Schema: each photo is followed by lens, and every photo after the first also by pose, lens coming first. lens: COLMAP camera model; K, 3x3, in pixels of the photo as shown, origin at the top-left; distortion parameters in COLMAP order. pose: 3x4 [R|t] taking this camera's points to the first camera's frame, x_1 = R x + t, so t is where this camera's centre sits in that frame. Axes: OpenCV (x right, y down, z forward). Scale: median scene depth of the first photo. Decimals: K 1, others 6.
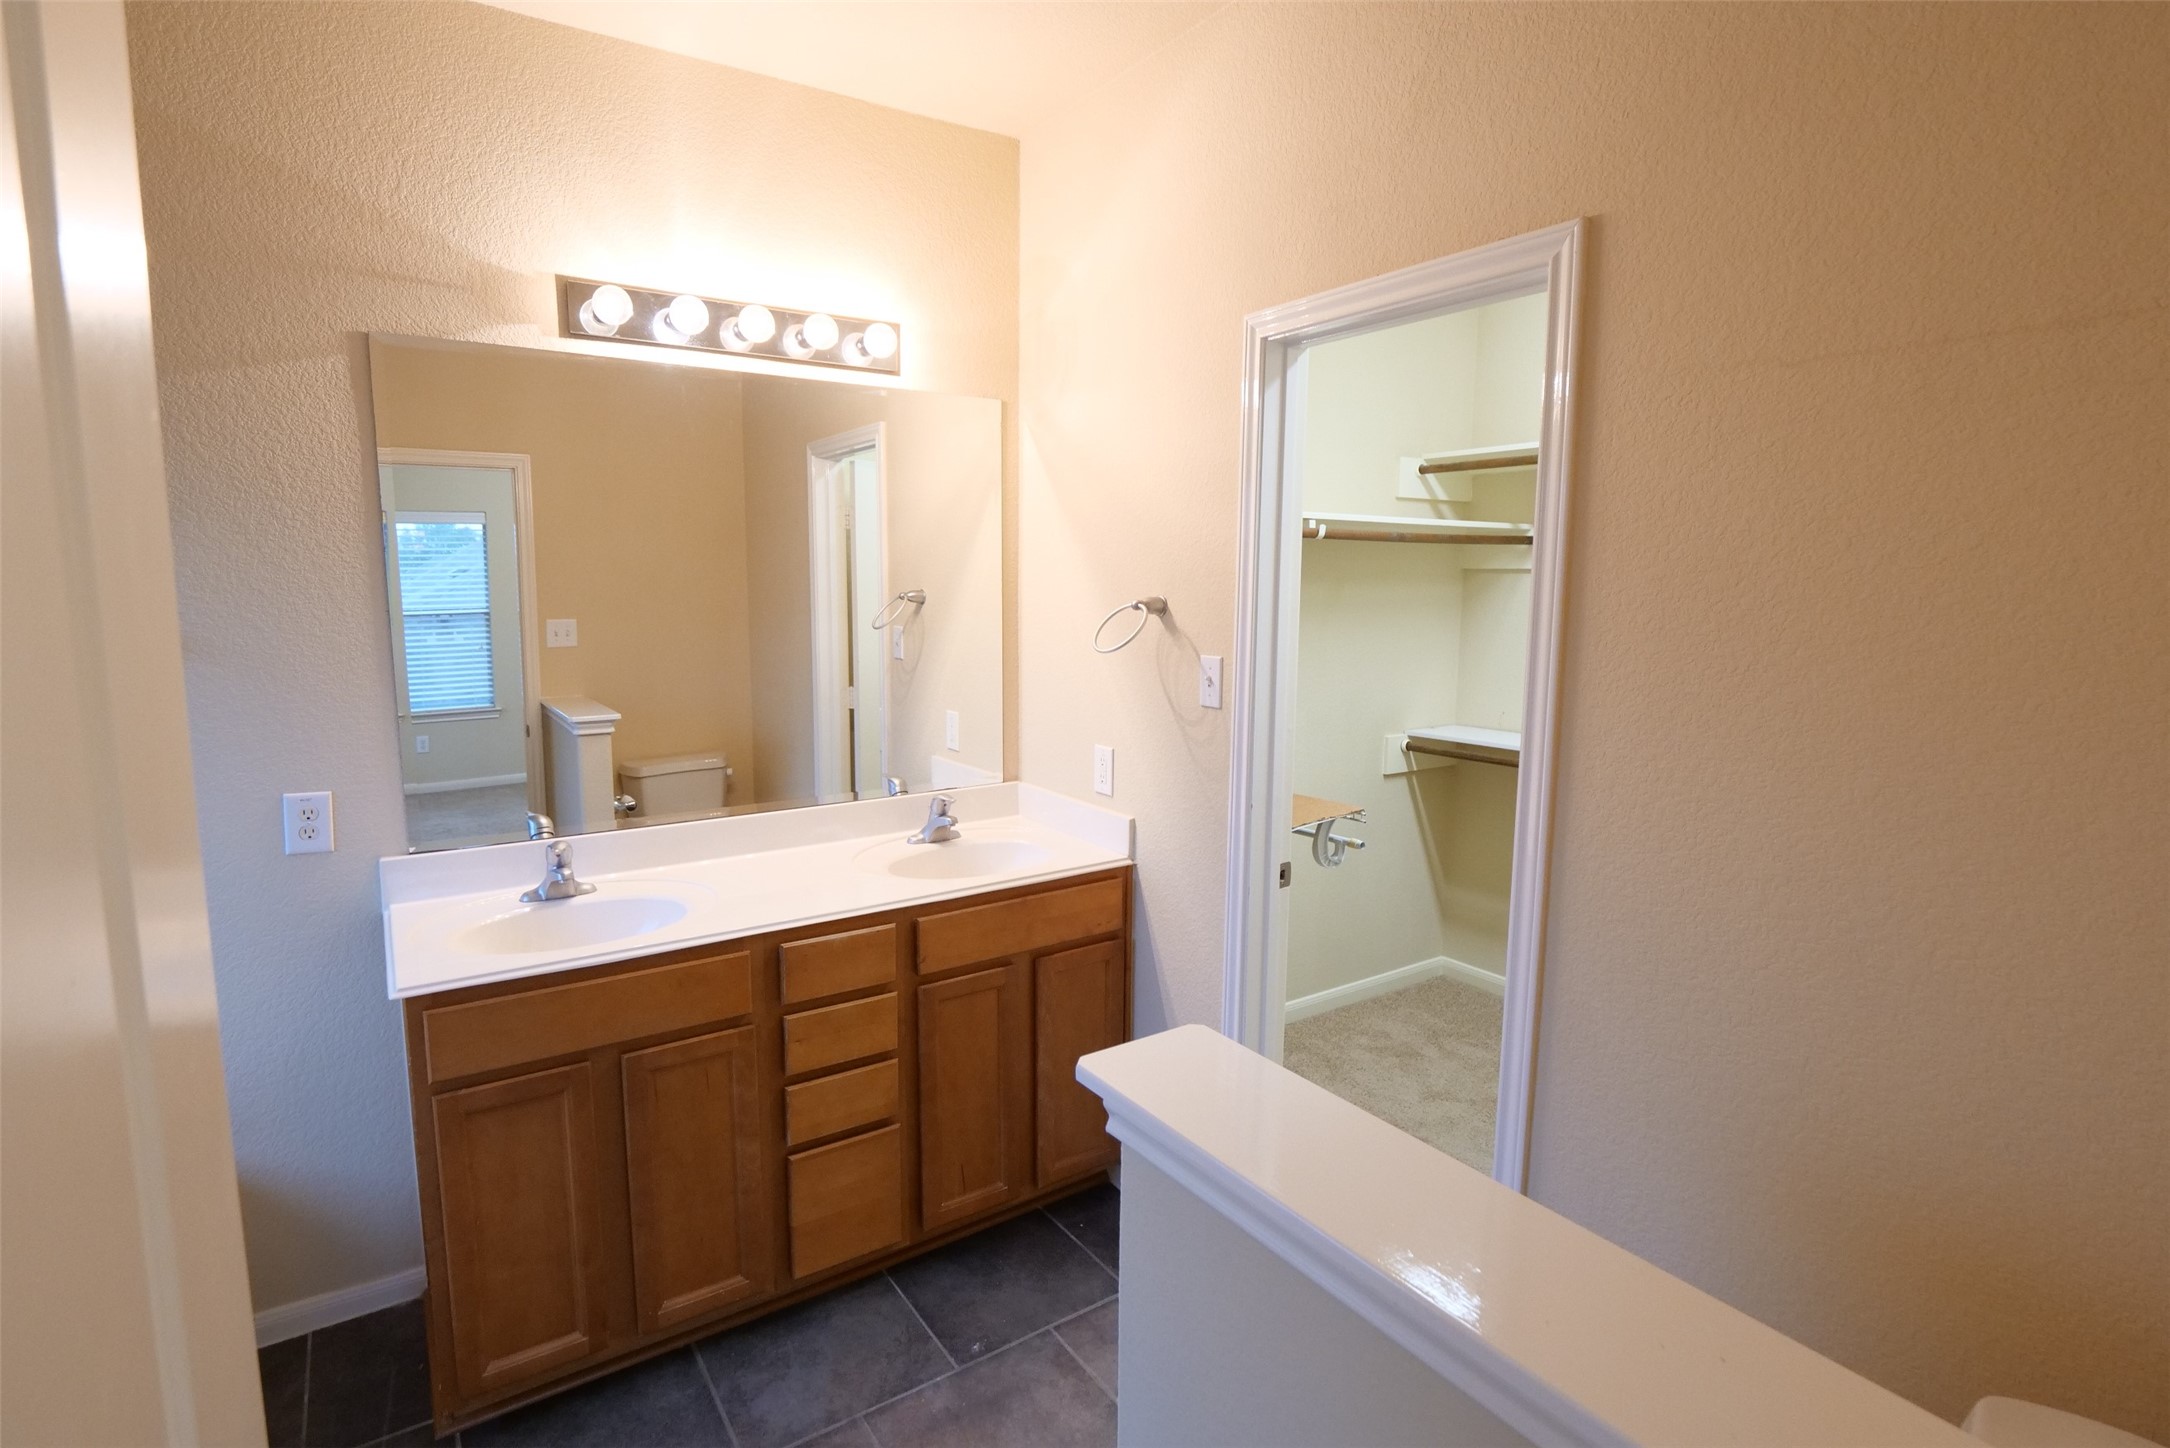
lens RADIAL K [[1058.9, 0, 1079.9], [0, 1058.9, 723.7], [0, 0, 1]] dist [-0.010767, -0.002155]
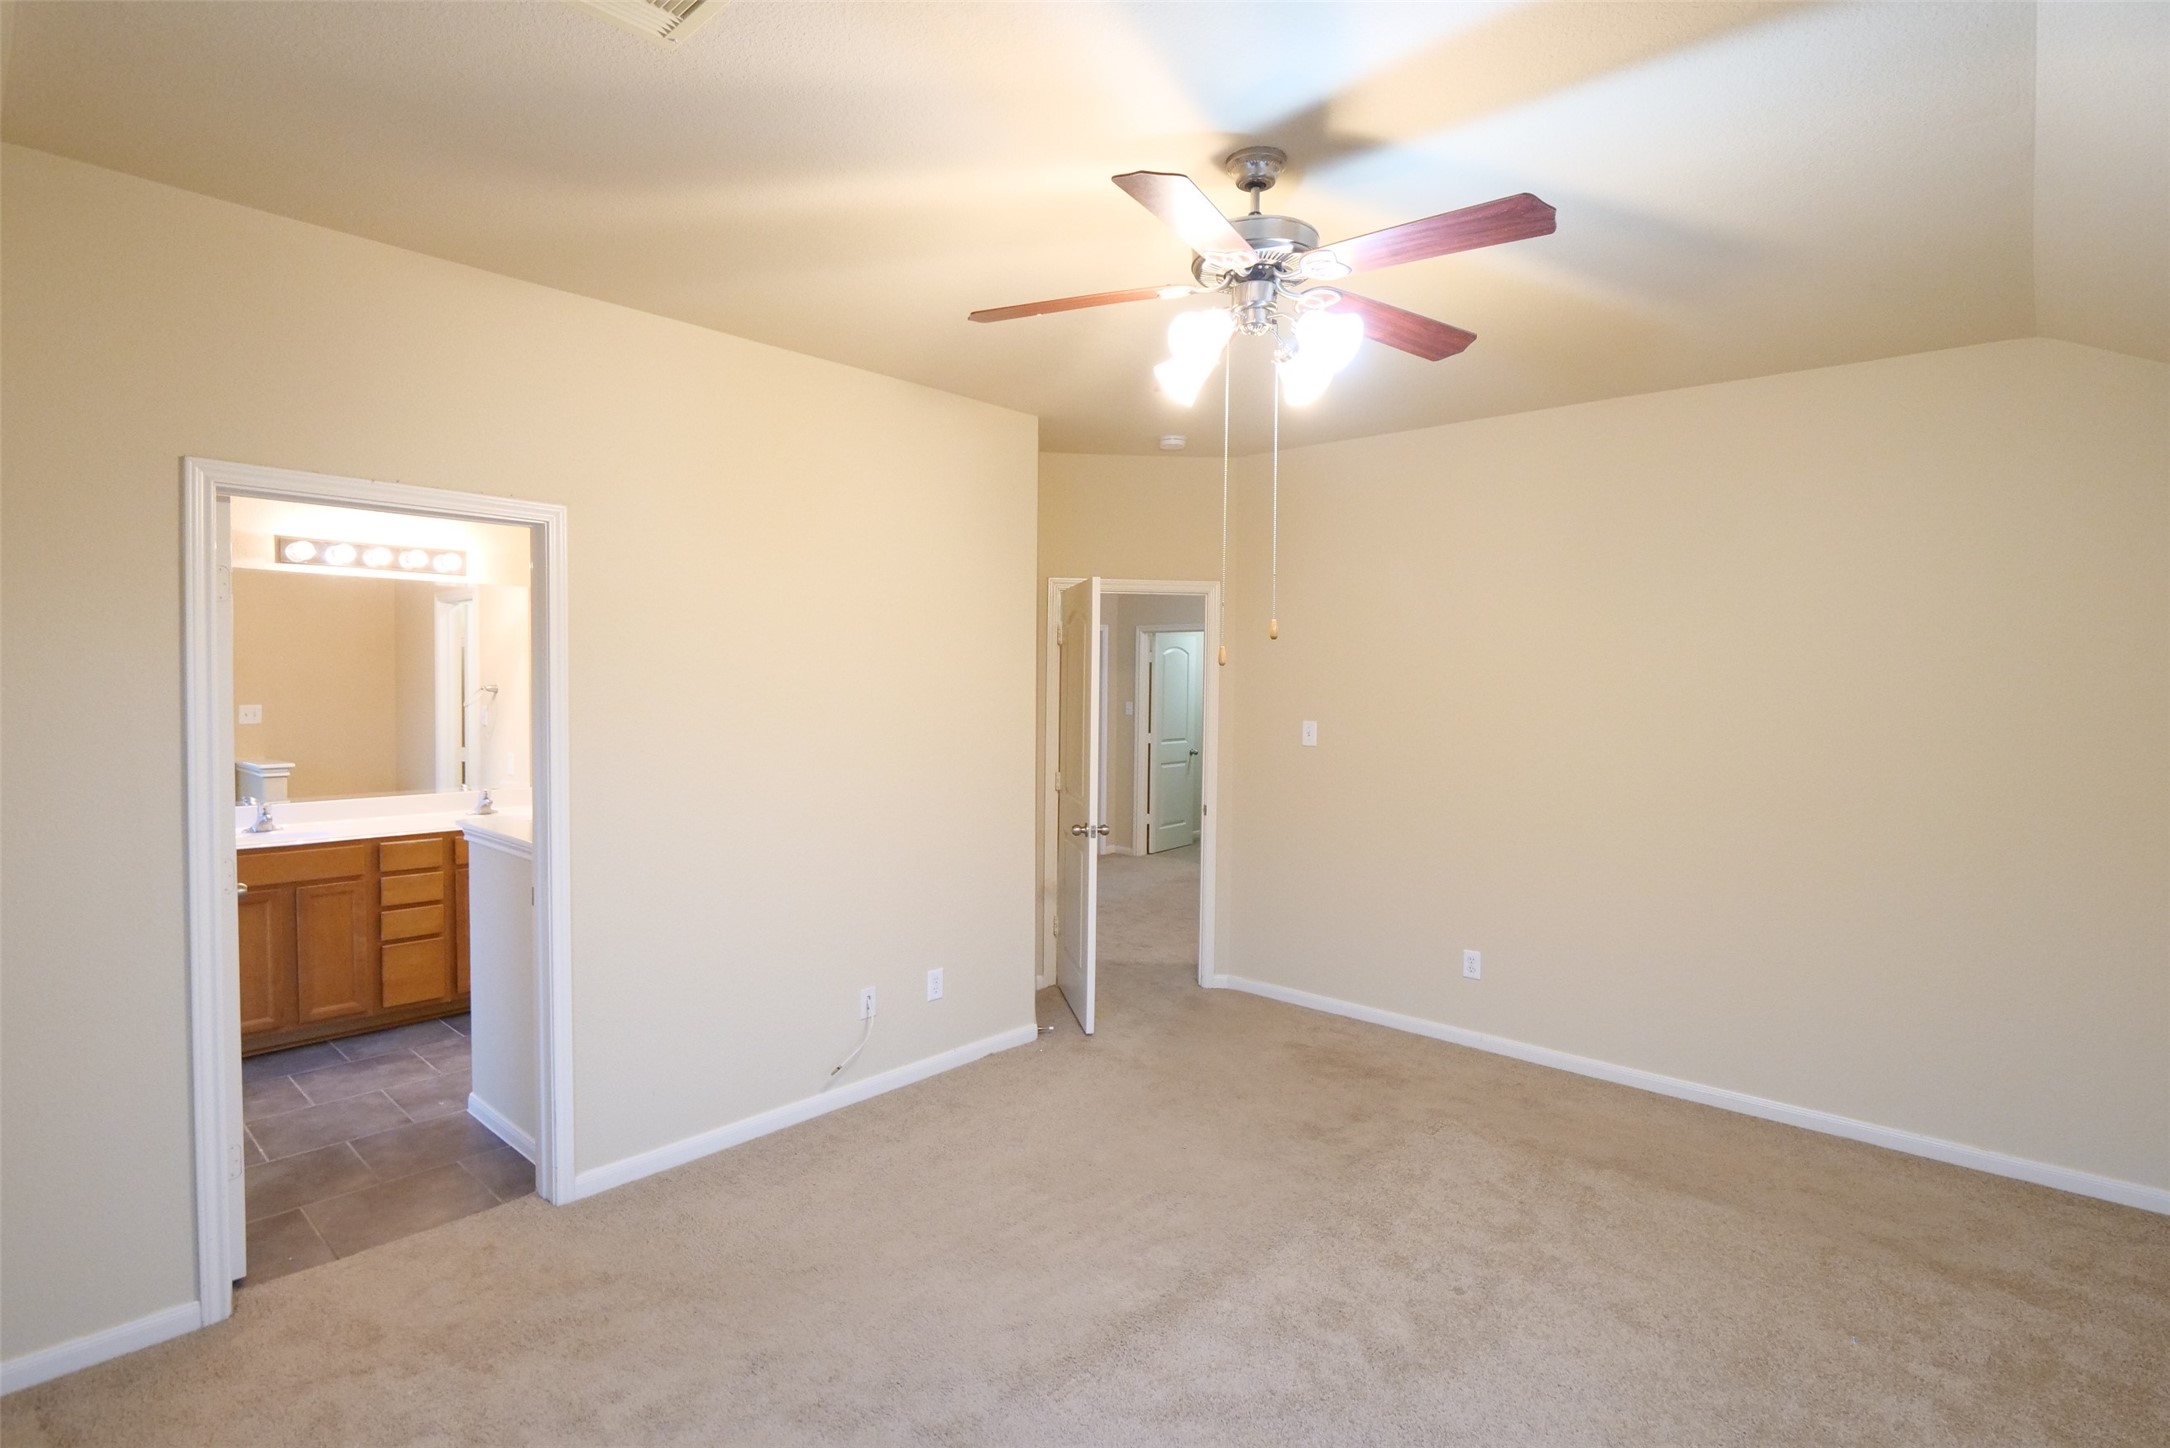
lens RADIAL K [[1058.1, 0, 1079.3], [0, 1058.1, 712.0], [0, 0, 1]] dist [-0.013298, -0.001257]
pose [[0.970887, -0.007064, 0.239436, 0.577280], [0.031903, 0.994474, -0.100022, 0.193133], [-0.237406, 0.104749, 0.965746, -1.410813]]
